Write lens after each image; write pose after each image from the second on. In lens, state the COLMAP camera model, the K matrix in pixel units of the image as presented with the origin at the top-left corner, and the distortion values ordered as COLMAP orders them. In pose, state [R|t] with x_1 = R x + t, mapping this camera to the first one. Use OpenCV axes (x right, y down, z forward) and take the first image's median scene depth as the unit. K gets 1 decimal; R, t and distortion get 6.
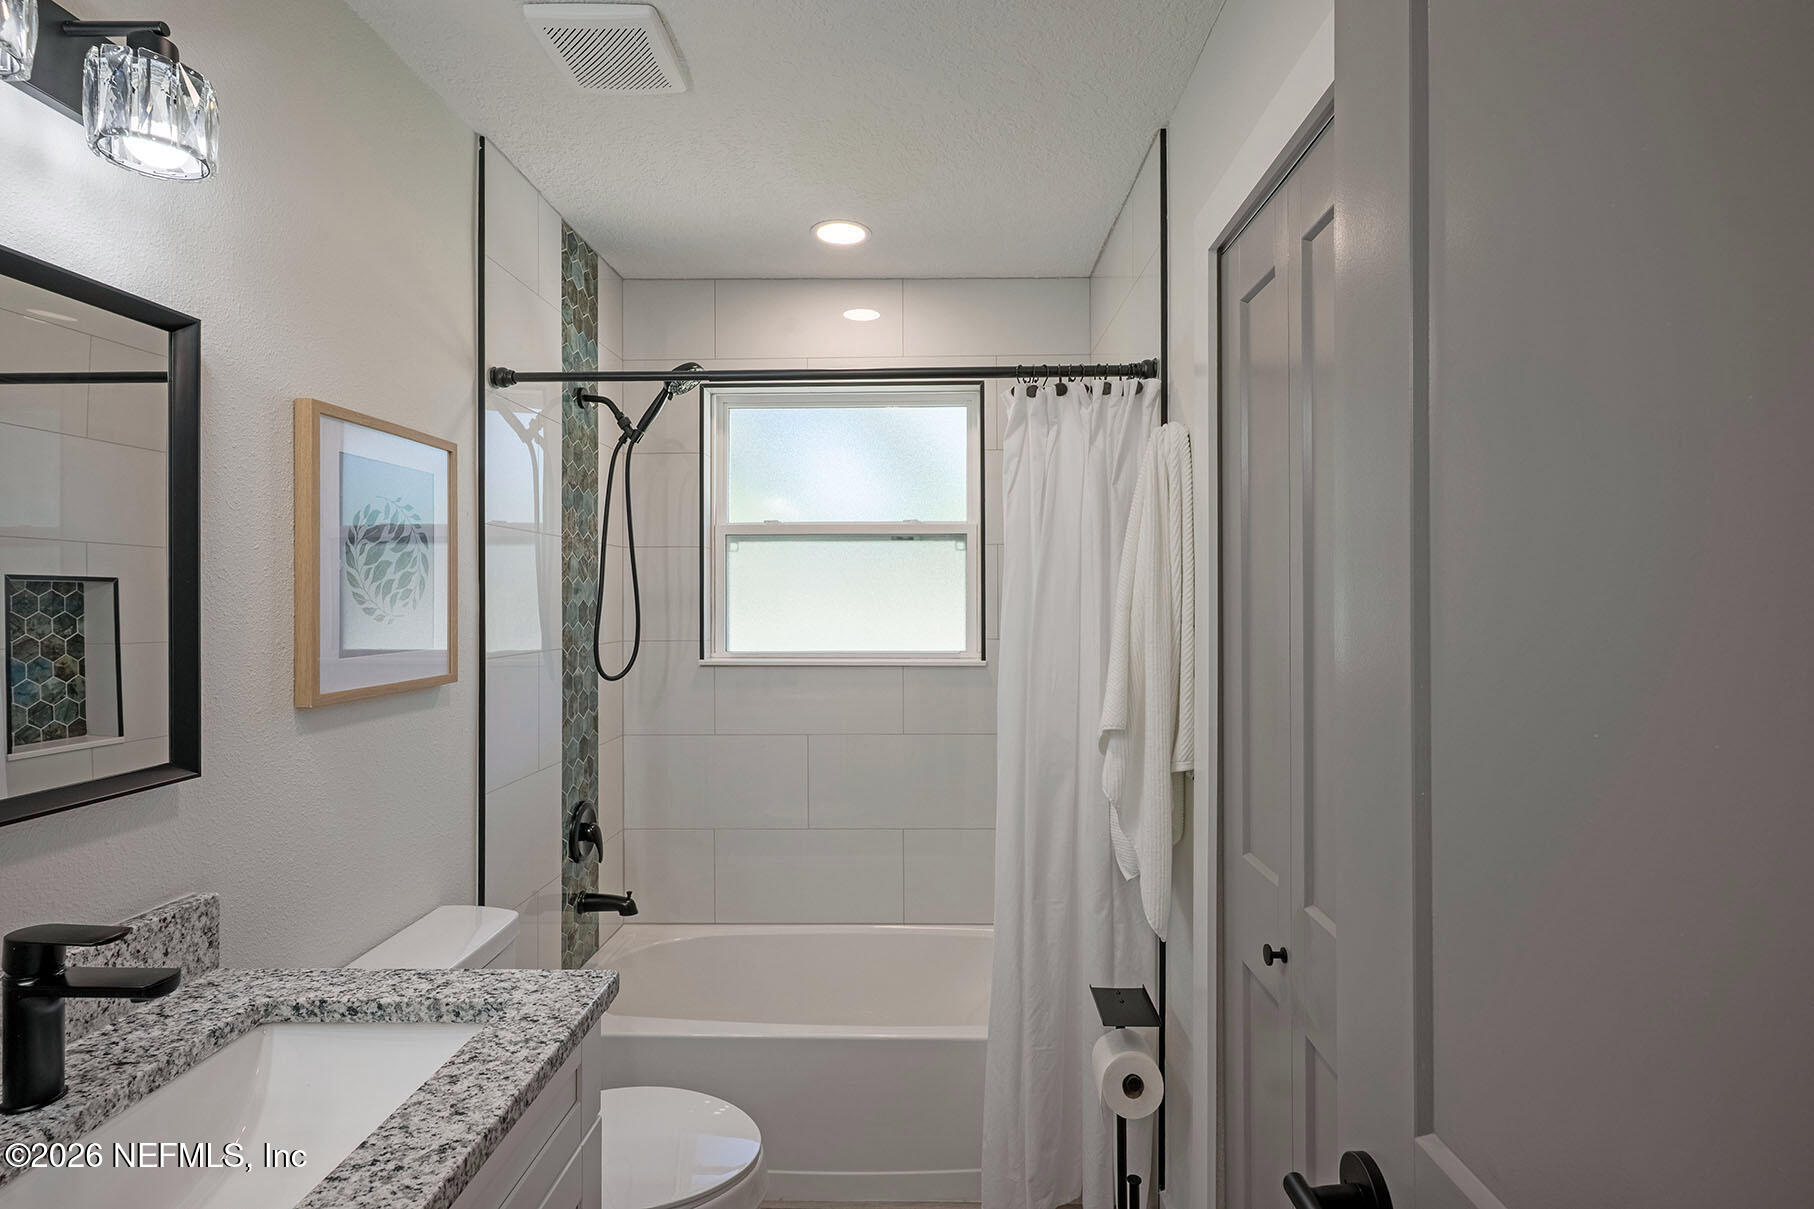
lens RADIAL K [[889.5, 0, 903.4], [0, 889.5, 650.7], [0, 0, 1]] dist [-0.001223, 0.001243]
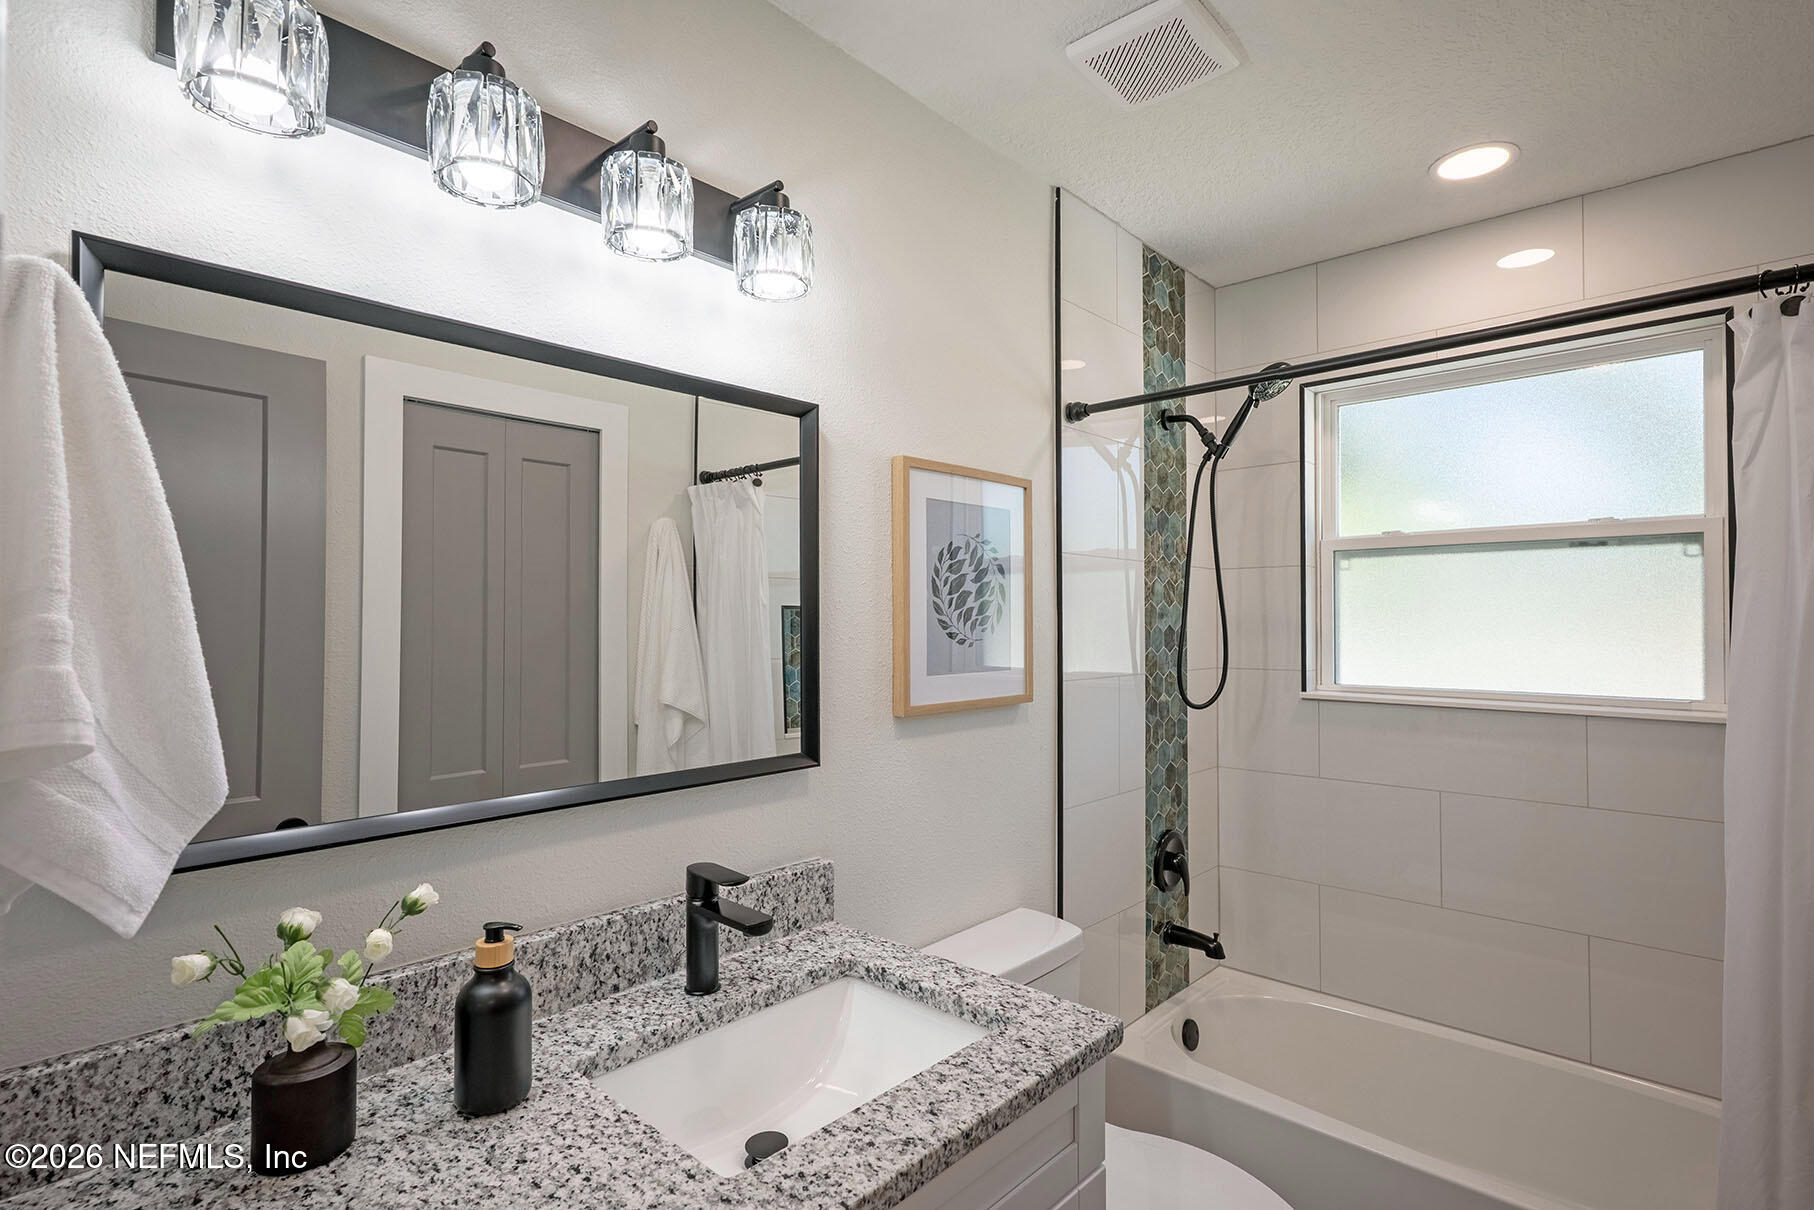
lens RADIAL K [[889.5, 0, 903.4], [0, 889.5, 651.2], [0, 0, 1]] dist [-0.001223, 0.001243]
pose [[0.744421, 0.025466, -0.667225, 0.121839], [-0.040052, 0.999176, -0.006550, -0.015881], [0.666508, 0.031599, 0.744828, 0.122706]]
